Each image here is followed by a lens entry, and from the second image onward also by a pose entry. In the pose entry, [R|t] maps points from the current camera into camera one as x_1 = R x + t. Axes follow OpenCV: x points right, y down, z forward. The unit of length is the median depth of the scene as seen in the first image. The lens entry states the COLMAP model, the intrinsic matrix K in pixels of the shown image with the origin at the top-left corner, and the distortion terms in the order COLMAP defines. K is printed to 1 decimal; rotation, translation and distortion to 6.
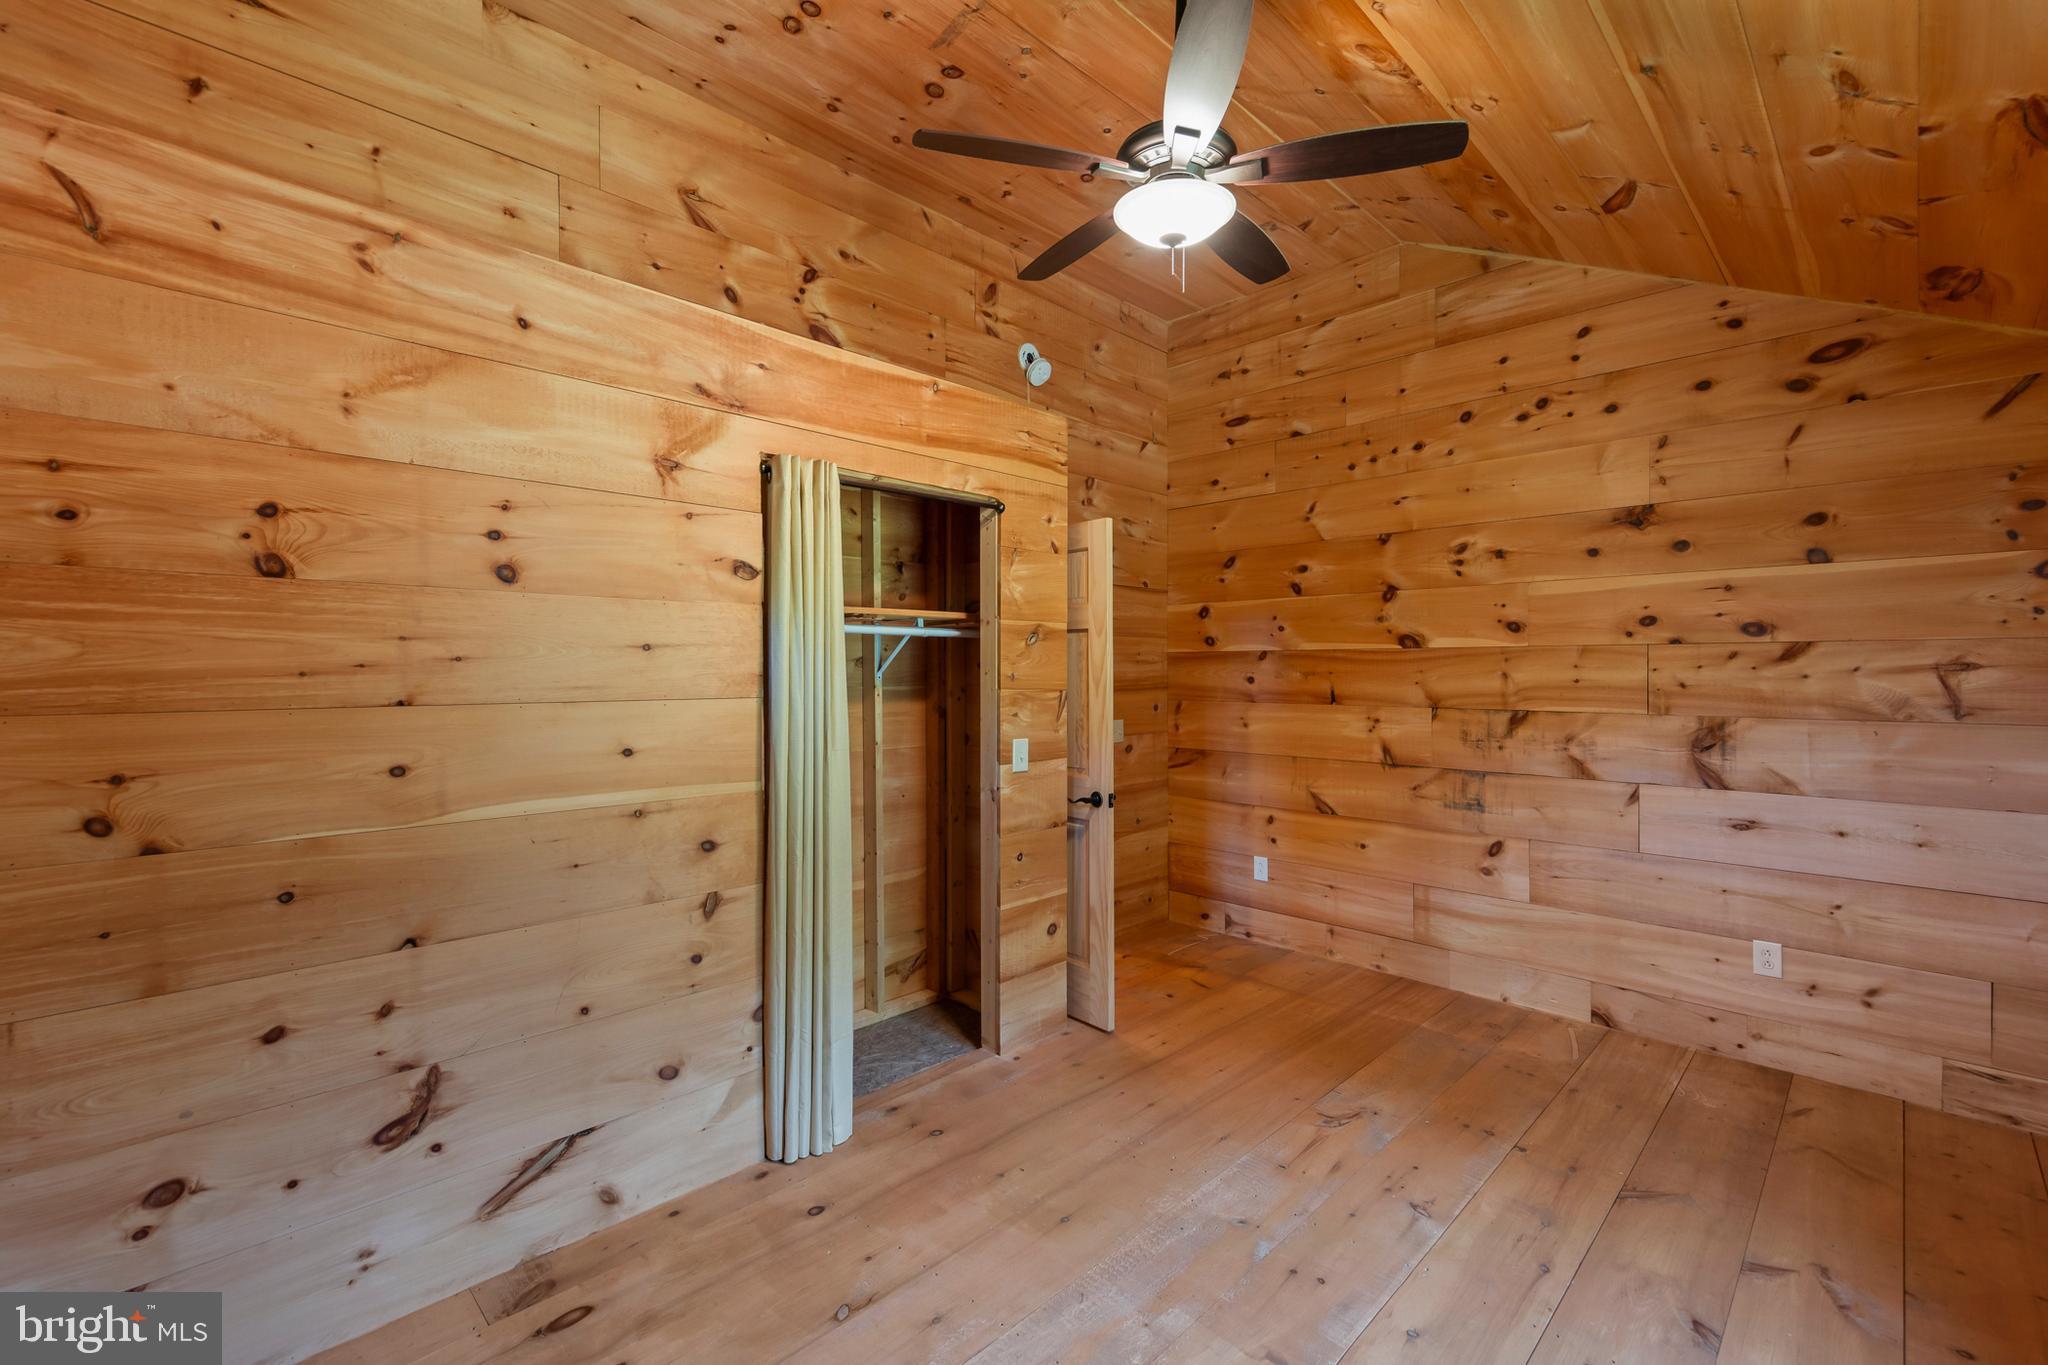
lens RADIAL K [[883.5, 0, 1028.6], [0, 883.5, 681.4], [0, 0, 1]] dist [0.008439, -0.001210]
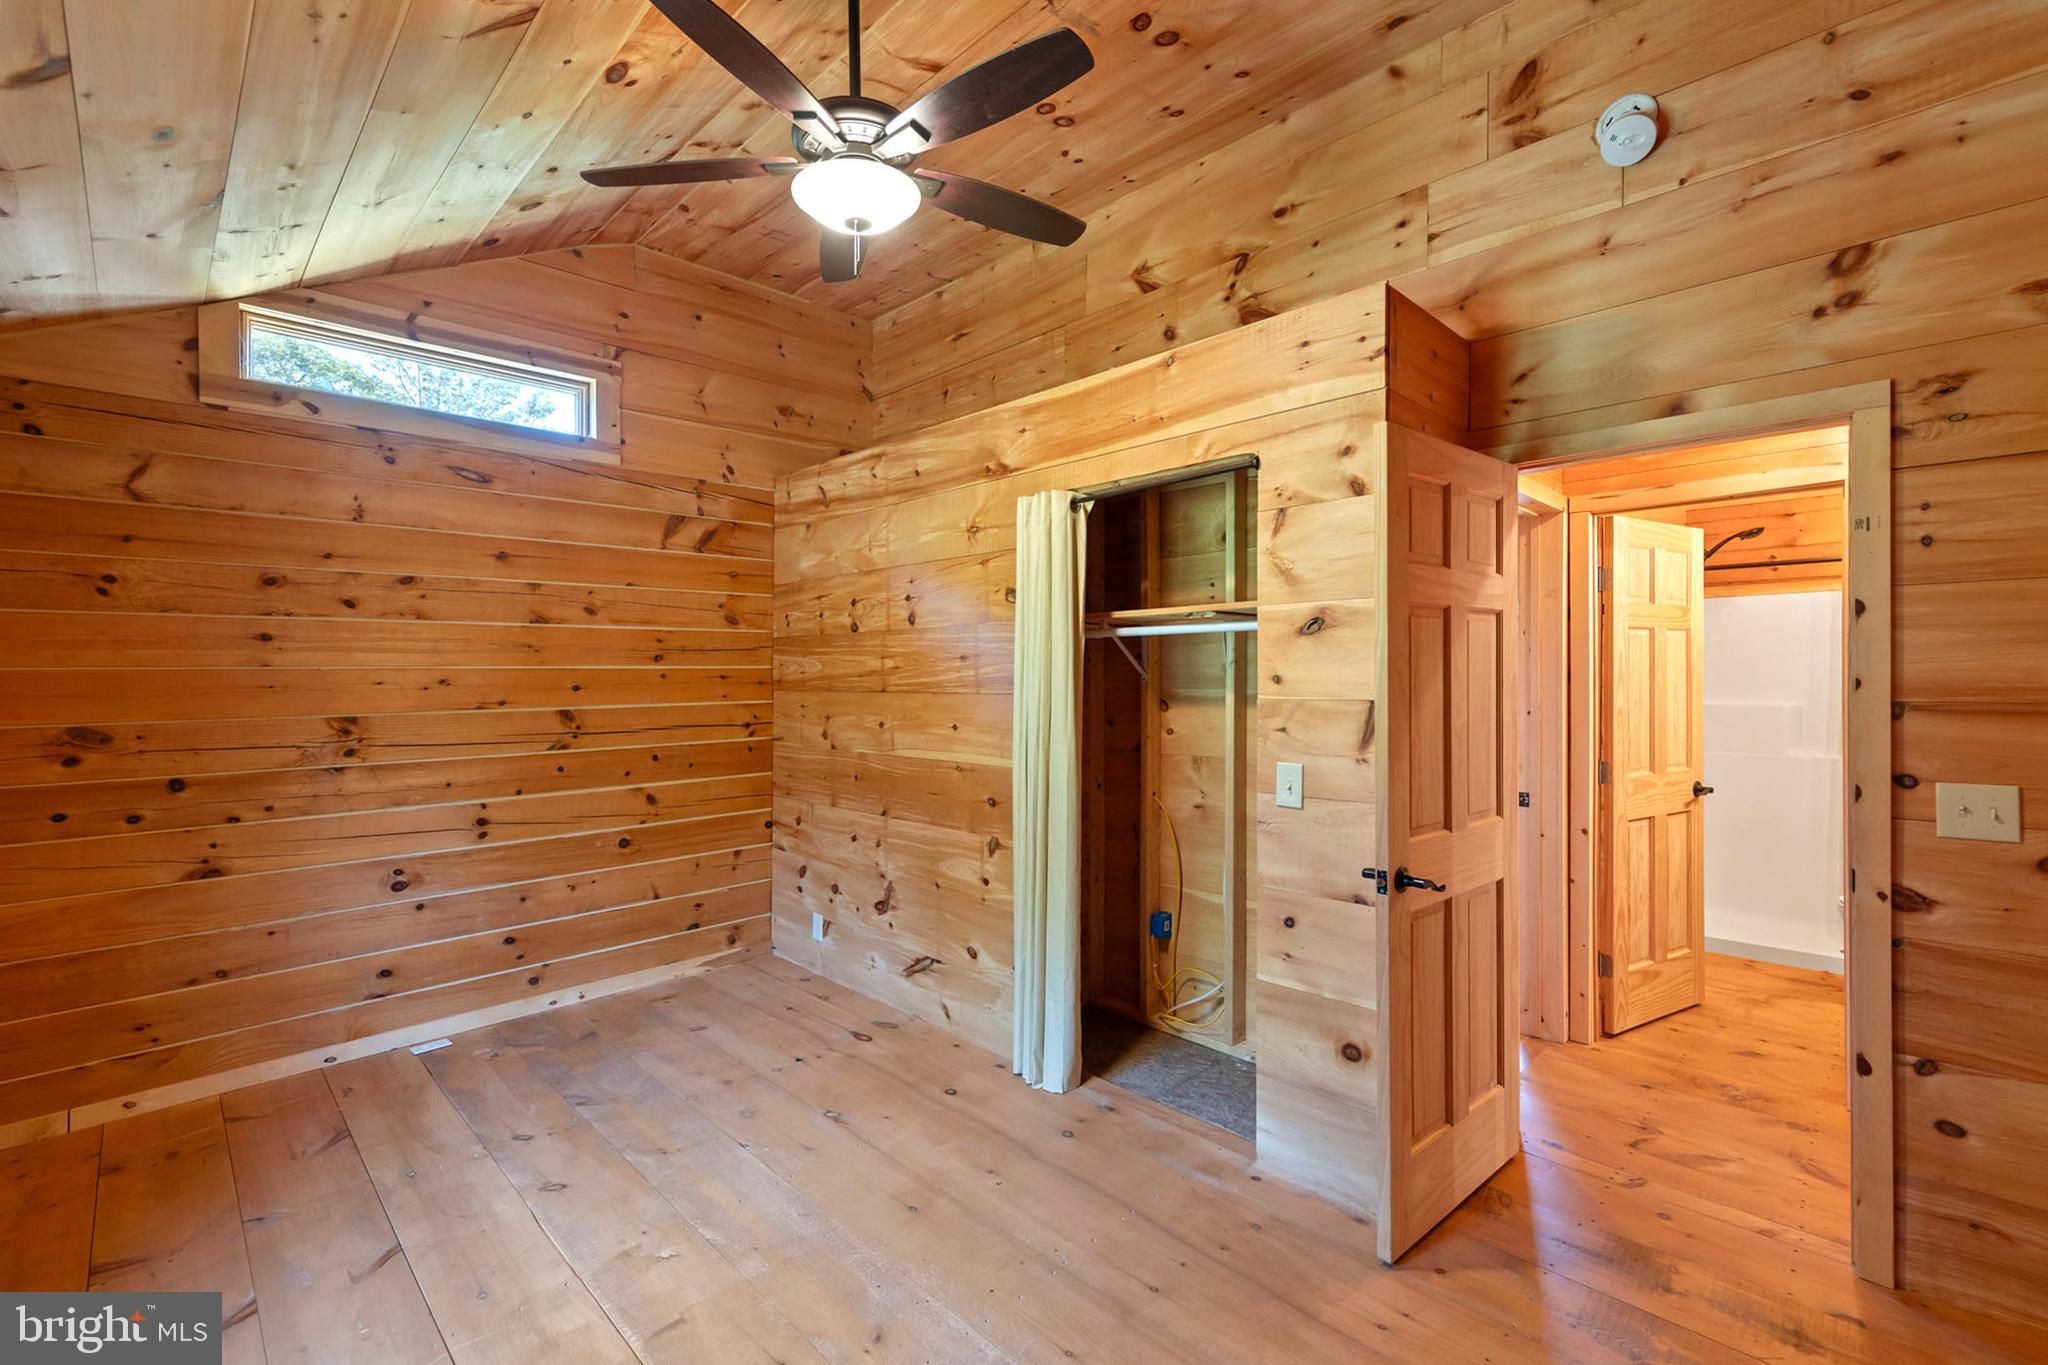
lens RADIAL K [[883.5, 0, 1031.0], [0, 883.5, 677.7], [0, 0, 1]] dist [0.008439, -0.001210]
pose [[-0.008811, 0.003120, -0.999956, 1.147170], [-0.006377, 0.999975, 0.003176, -0.011339], [0.999941, 0.006404, -0.008791, 1.234531]]
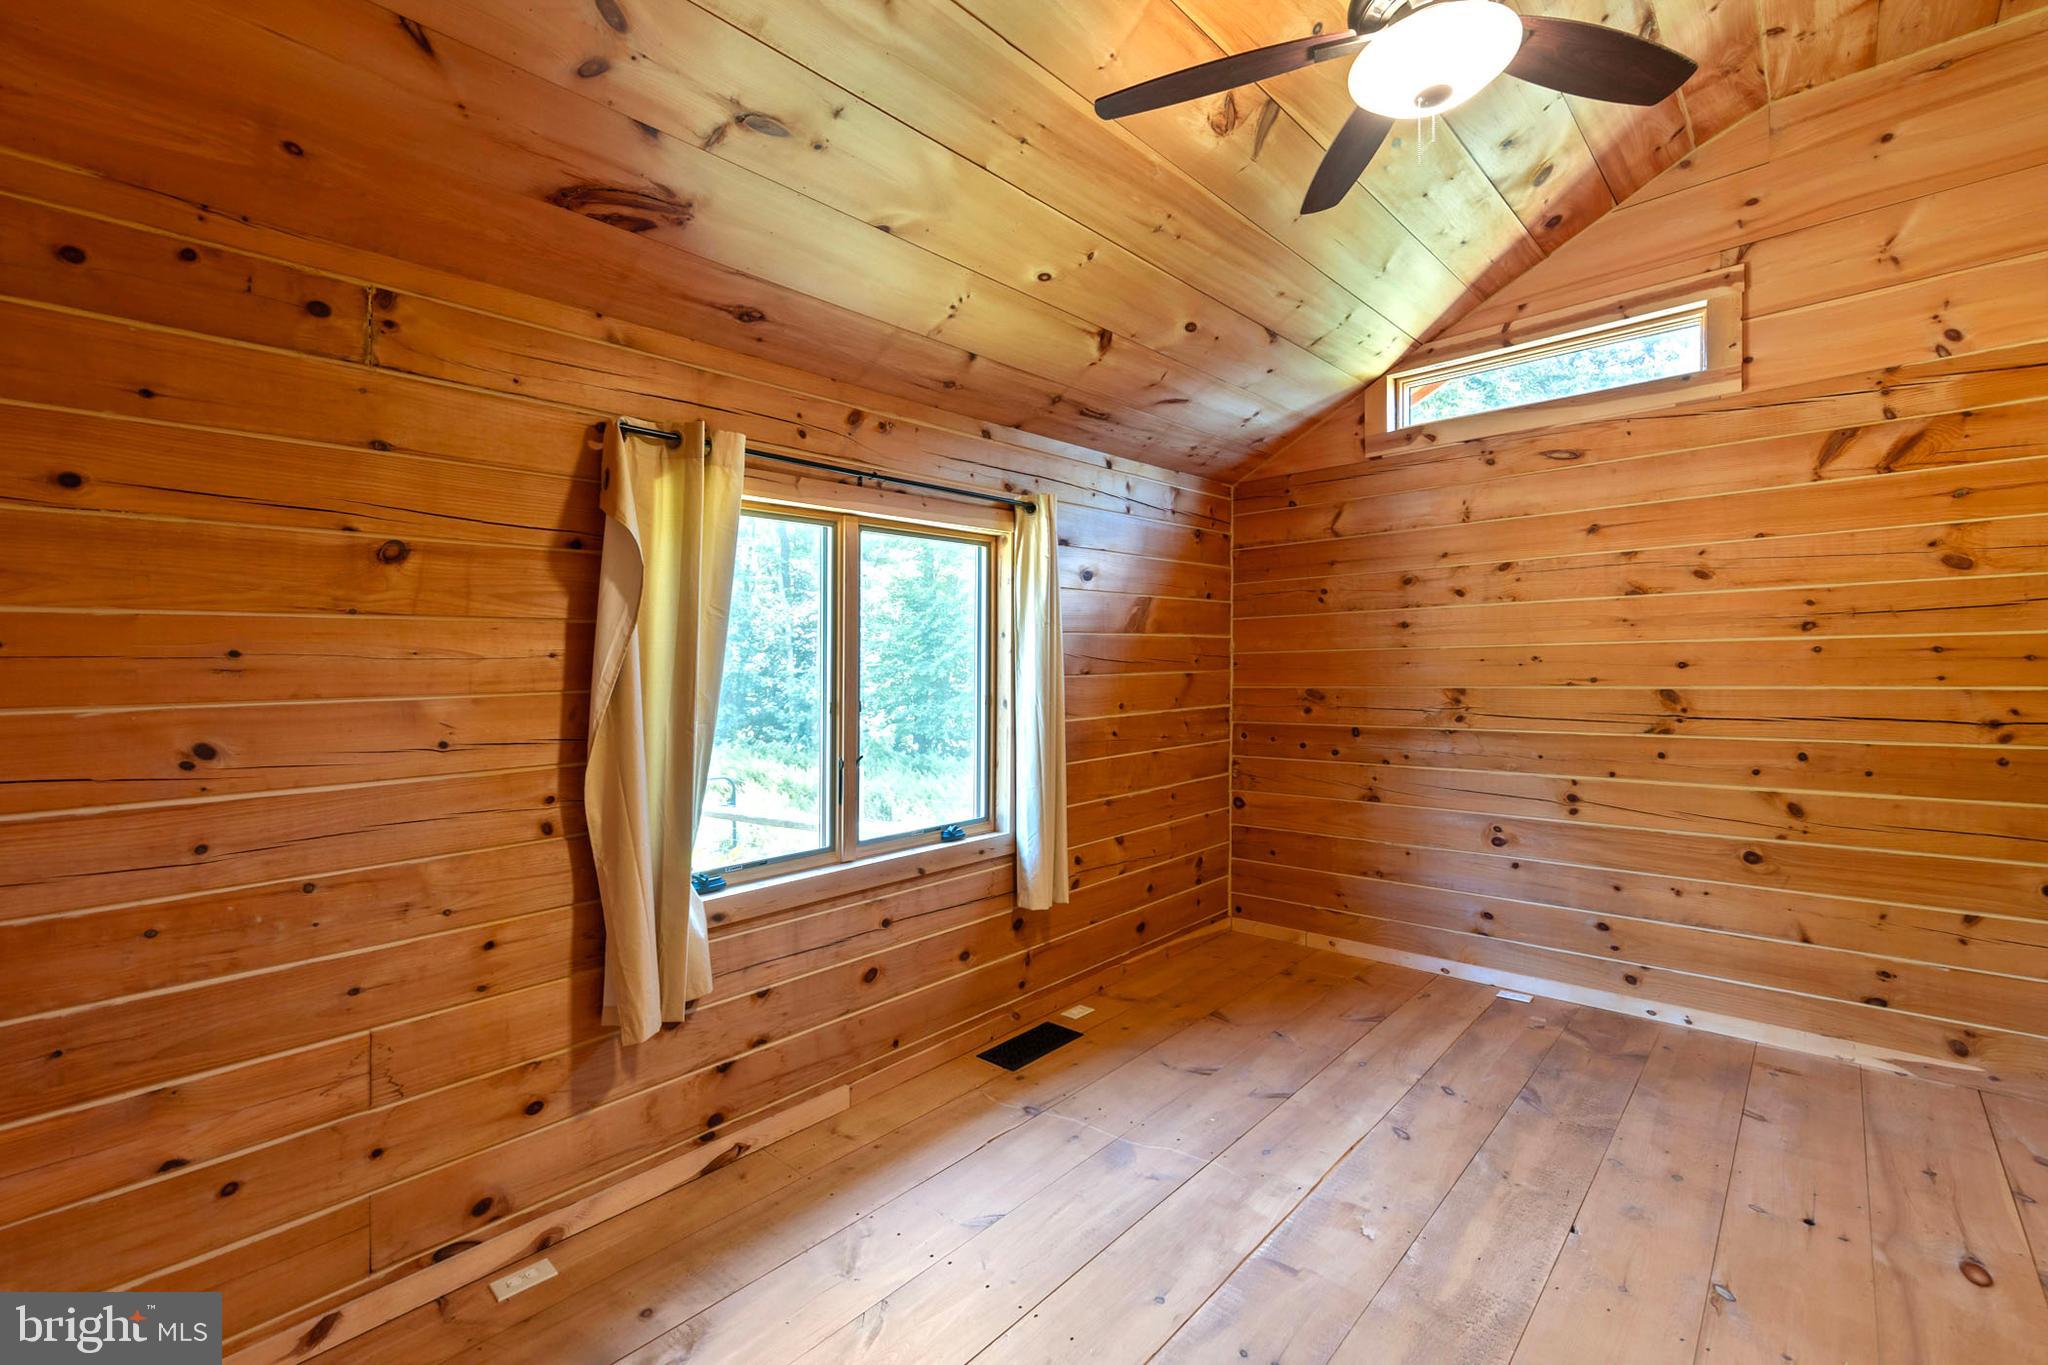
lens RADIAL K [[883.5, 0, 1054.9], [0, 883.5, 651.3], [0, 0, 1]] dist [0.008439, -0.001210]
pose [[-0.998607, 0.015671, -0.050388, 0.540075], [0.015708, 0.999877, -0.000349, -0.019765], [0.050376, -0.001140, -0.998730, 1.813335]]
